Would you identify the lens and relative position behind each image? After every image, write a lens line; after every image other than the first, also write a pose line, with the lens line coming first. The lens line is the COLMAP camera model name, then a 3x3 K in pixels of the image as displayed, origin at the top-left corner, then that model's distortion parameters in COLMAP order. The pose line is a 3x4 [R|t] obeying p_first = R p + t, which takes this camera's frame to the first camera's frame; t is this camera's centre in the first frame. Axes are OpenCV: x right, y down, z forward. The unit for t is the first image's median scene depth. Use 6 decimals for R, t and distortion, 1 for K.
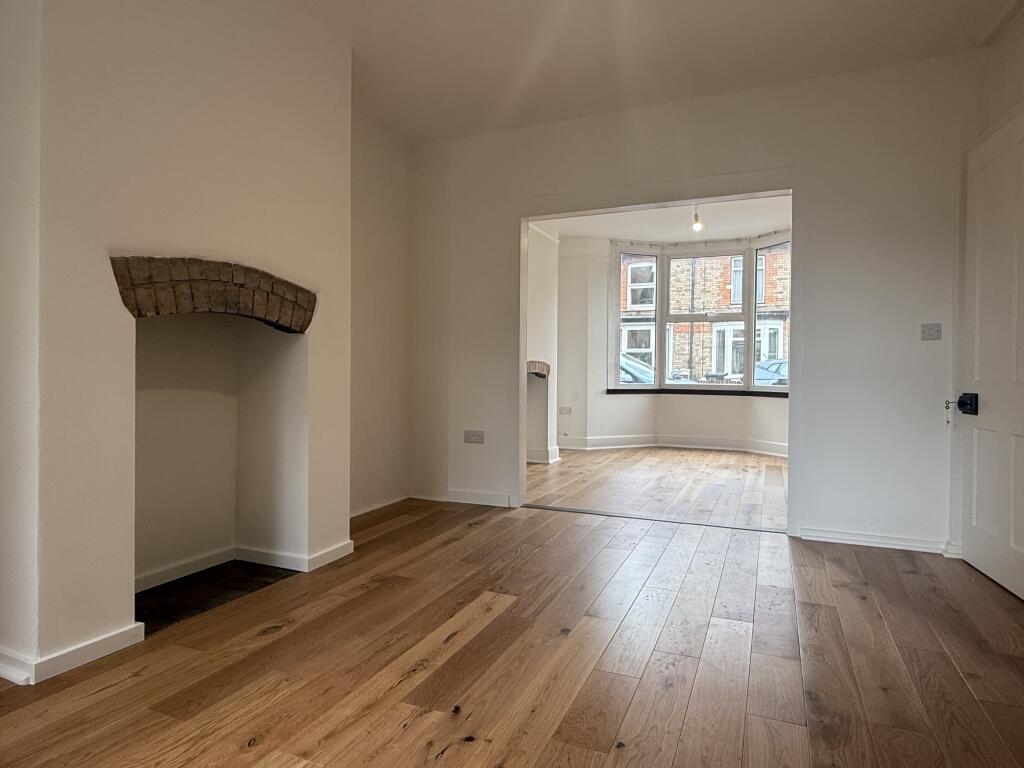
lens RADIAL K [[600.8, 0, 512.0], [0, 600.8, 384.0], [0, 0, 1]] dist [-0.001737, 0.001422]
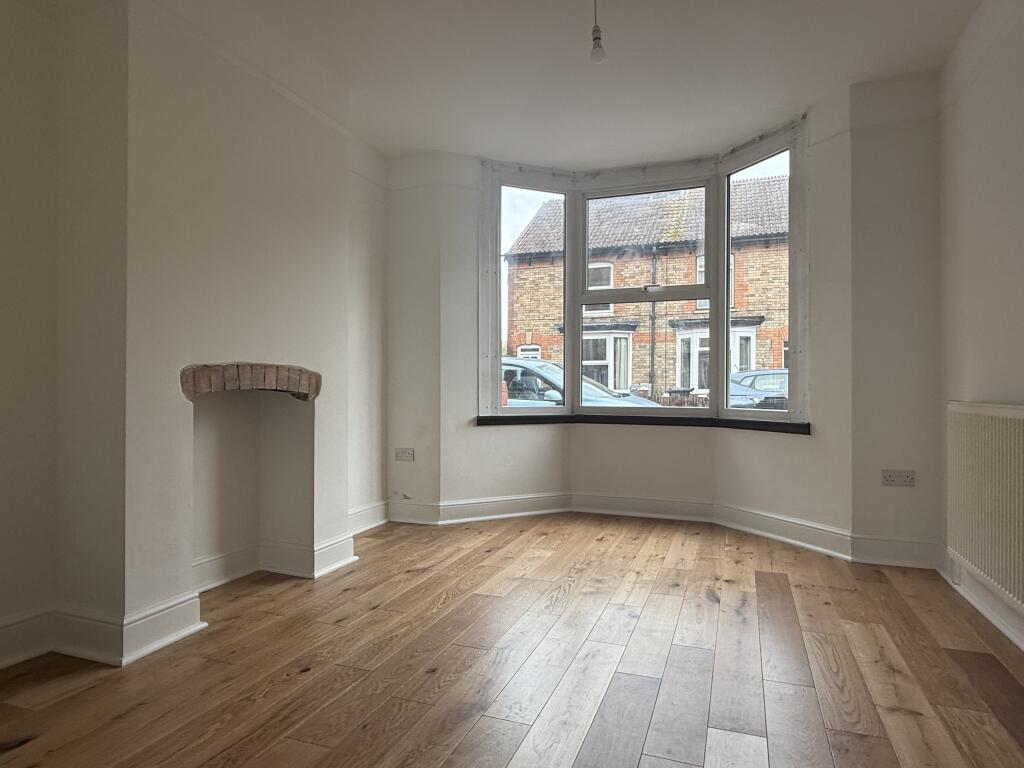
lens RADIAL K [[600.8, 0, 512.0], [0, 600.8, 384.0], [0, 0, 1]] dist [-0.001737, 0.001422]
pose [[0.998937, -0.005268, 0.045790, 0.159133], [0.006489, 0.999626, -0.026556, -0.007206], [-0.045633, 0.026825, 0.998598, 0.406027]]
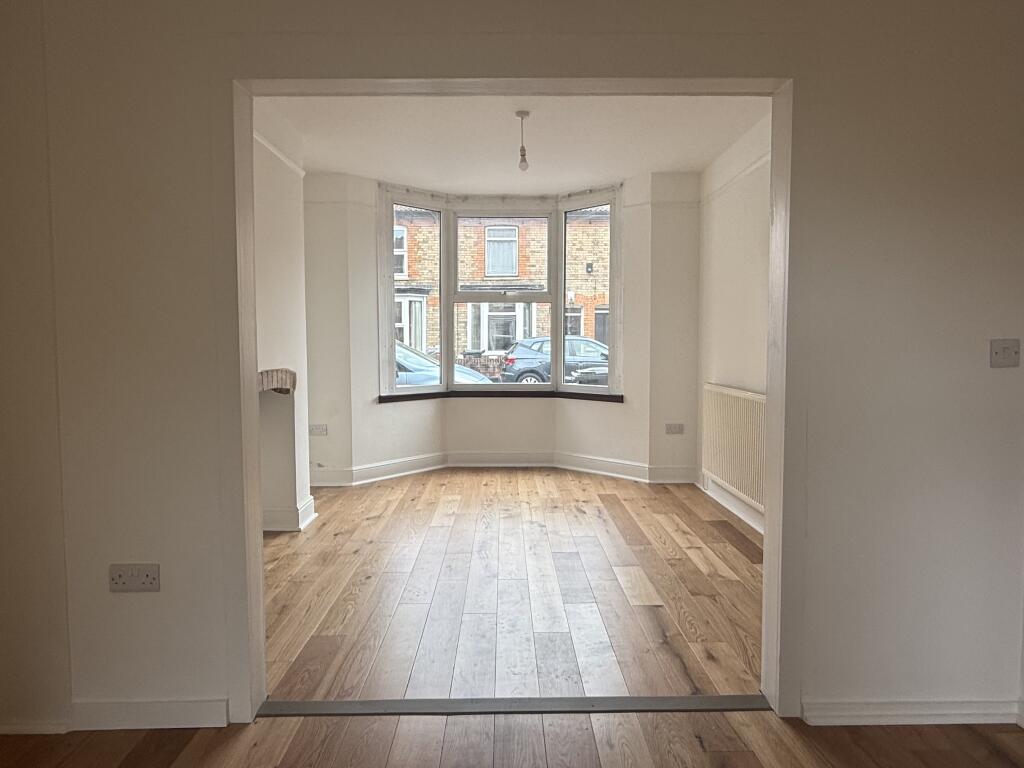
lens RADIAL K [[620.1, 0, 511.4], [0, 620.1, 379.6], [0, 0, 1]] dist [0.004669, 0.002357]
pose [[0.913319, -0.034056, 0.405819, 0.004786], [0.017442, 0.998854, 0.044569, -0.039359], [-0.406872, -0.033627, 0.912866, 0.261098]]
